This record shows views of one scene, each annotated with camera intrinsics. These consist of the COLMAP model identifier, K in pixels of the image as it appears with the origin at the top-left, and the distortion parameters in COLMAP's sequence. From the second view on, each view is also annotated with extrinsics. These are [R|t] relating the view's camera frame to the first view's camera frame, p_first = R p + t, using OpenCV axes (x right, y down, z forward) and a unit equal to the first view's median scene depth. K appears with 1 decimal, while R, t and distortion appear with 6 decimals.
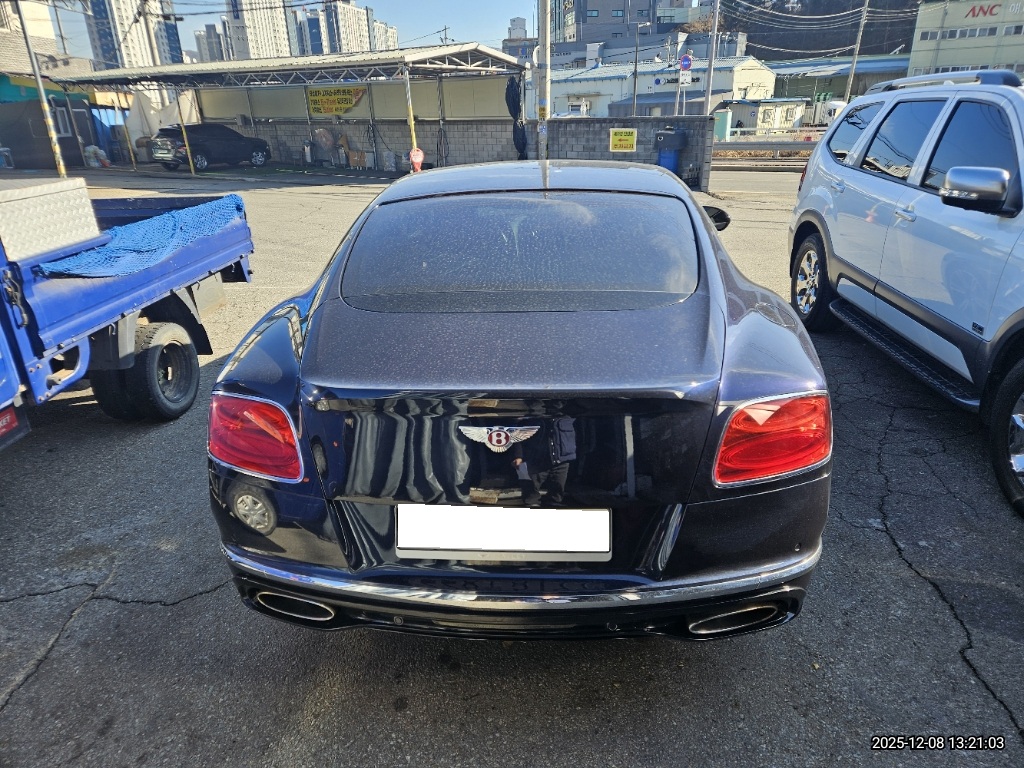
lens RADIAL K [[662.8, 0, 512.0], [0, 662.8, 384.0], [0, 0, 1]] dist [0.079629, -0.051649]
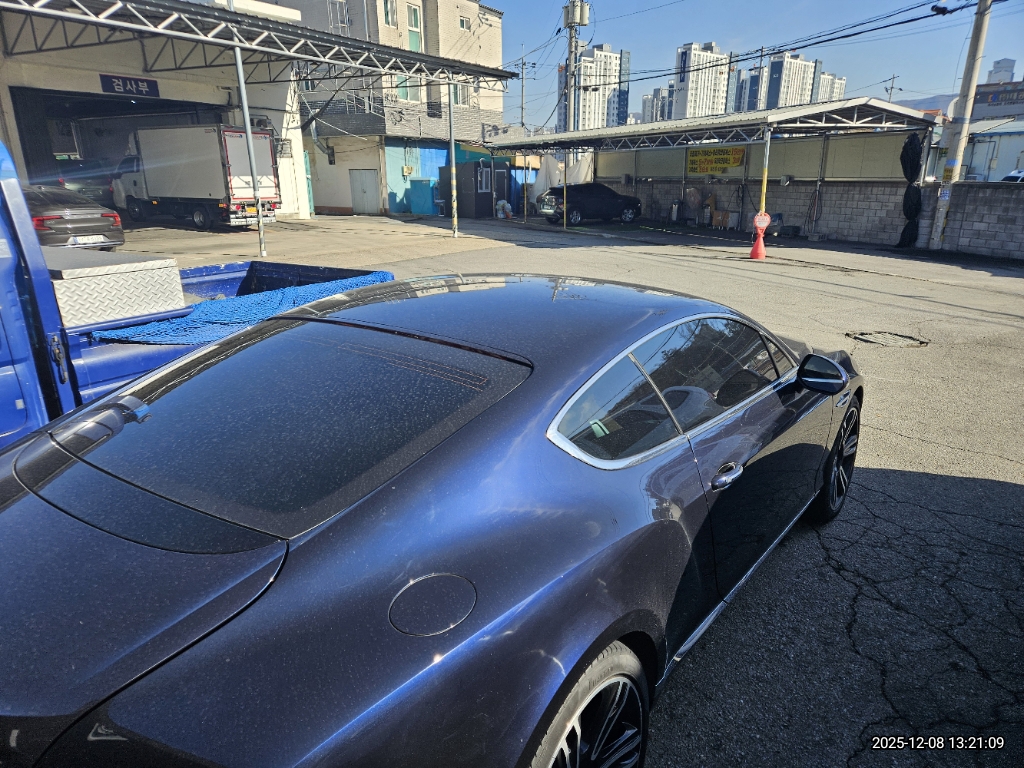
lens RADIAL K [[667.6, 0, 508.8], [0, 667.6, 400.8], [0, 0, 1]] dist [0.076314, -0.057239]
pose [[0.846855, 0.184919, -0.498639, 0.051651], [-0.210478, 0.977585, 0.005074, -0.021558], [0.488401, 0.100655, 0.866795, 0.034356]]
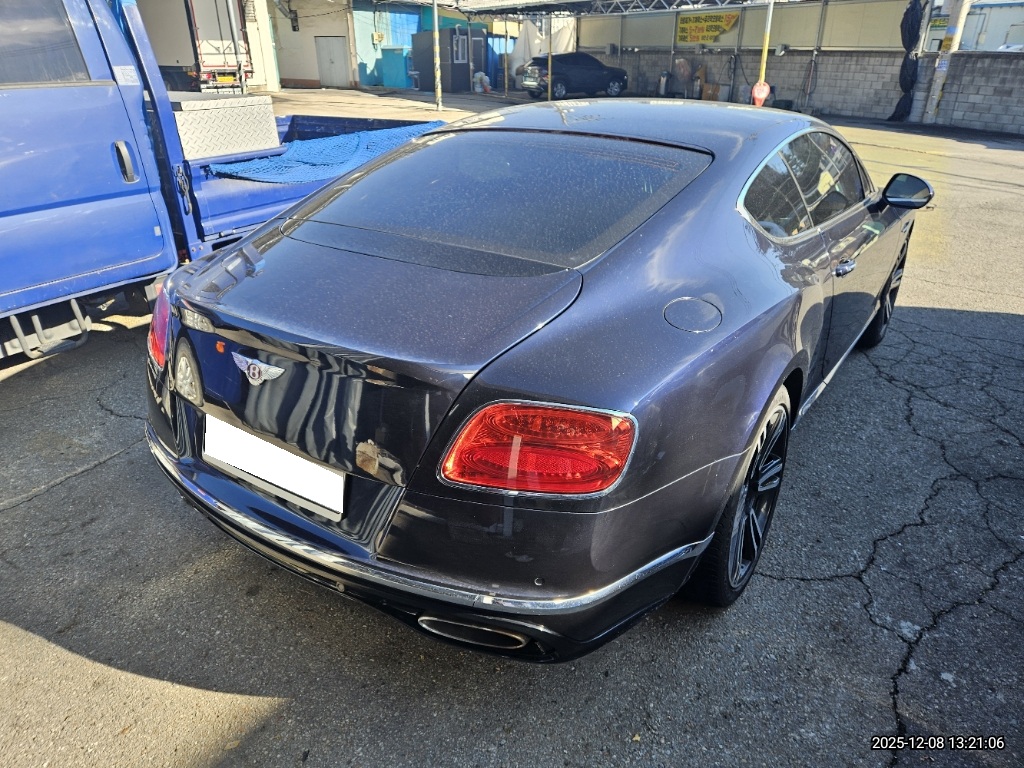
lens RADIAL K [[672.4, 0, 500.3], [0, 672.4, 386.4], [0, 0, 1]] dist [0.067653, -0.051948]
pose [[0.863560, 0.242662, -0.442018, 0.040569], [-0.204541, 0.969807, 0.132806, -0.005815], [0.460899, -0.024275, 0.887121, 0.013266]]
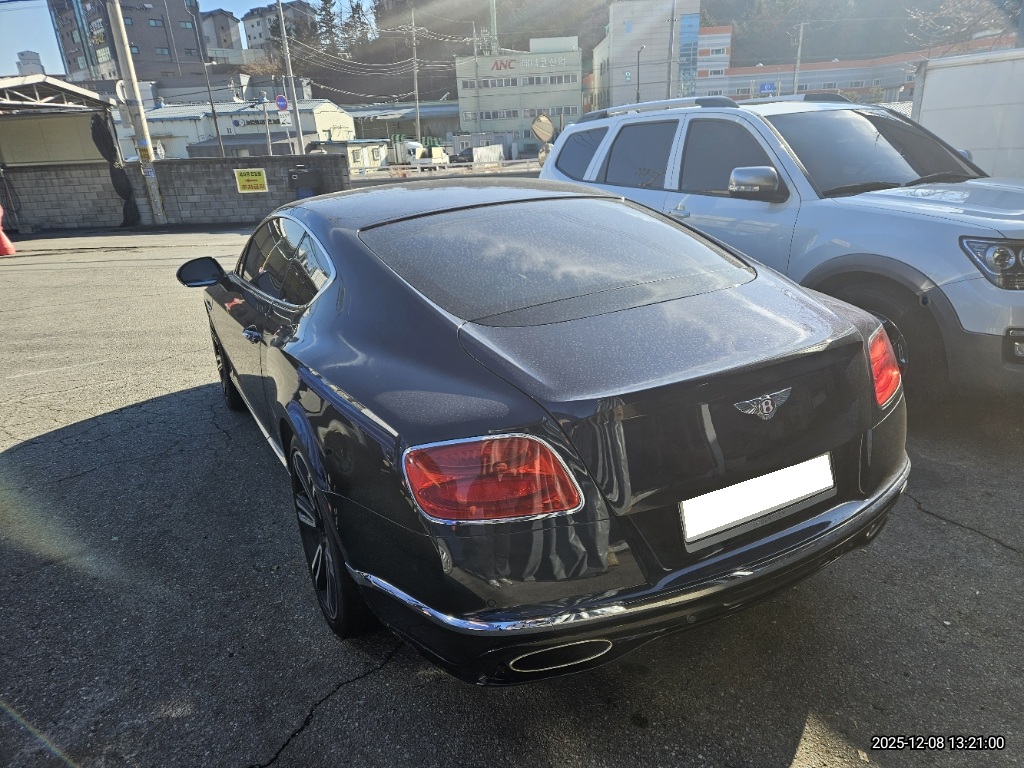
lens RADIAL K [[667.6, 0, 508.8], [0, 667.6, 400.8], [0, 0, 1]] dist [0.076314, -0.057239]
pose [[0.848204, -0.212995, 0.484957, -0.046425], [0.229046, 0.973048, 0.026759, -0.002567], [-0.477586, 0.088381, 0.874128, 0.013684]]
